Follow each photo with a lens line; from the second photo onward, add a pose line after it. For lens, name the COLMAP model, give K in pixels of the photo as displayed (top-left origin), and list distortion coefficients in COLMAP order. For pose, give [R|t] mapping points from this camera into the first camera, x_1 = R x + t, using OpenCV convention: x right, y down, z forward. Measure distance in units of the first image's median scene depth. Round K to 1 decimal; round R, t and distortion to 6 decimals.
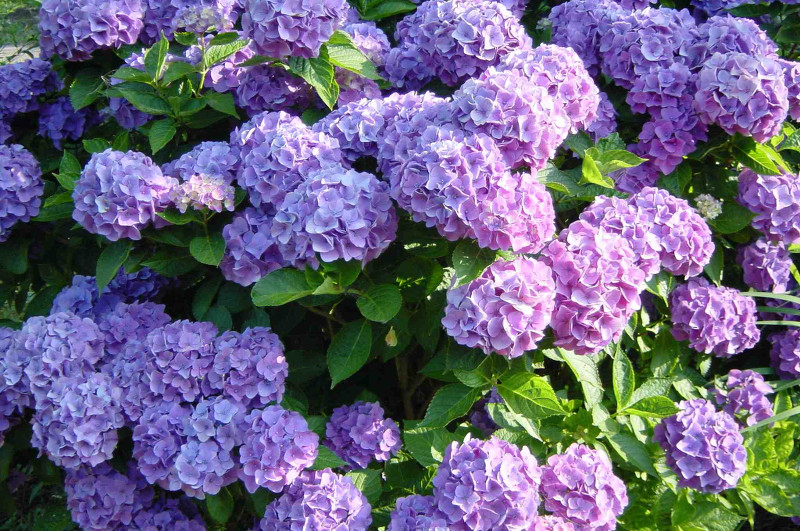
lens RADIAL K [[1039.7, 0, 449.4], [0, 1039.7, 265.5], [0, 0, 1]] dist [-0.152465, 0.011467]
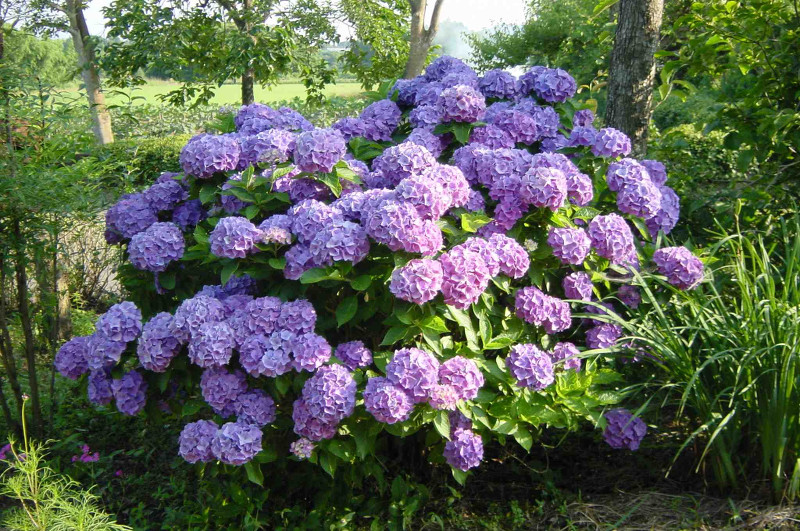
lens RADIAL K [[1039.7, 0, 449.4], [0, 1039.7, 265.5], [0, 0, 1]] dist [-0.152465, 0.011467]
pose [[0.999915, -0.012982, -0.000708, 0.109982], [0.012681, 0.985841, -0.167201, 0.341739], [0.002868, 0.167178, 0.985923, -1.040060]]
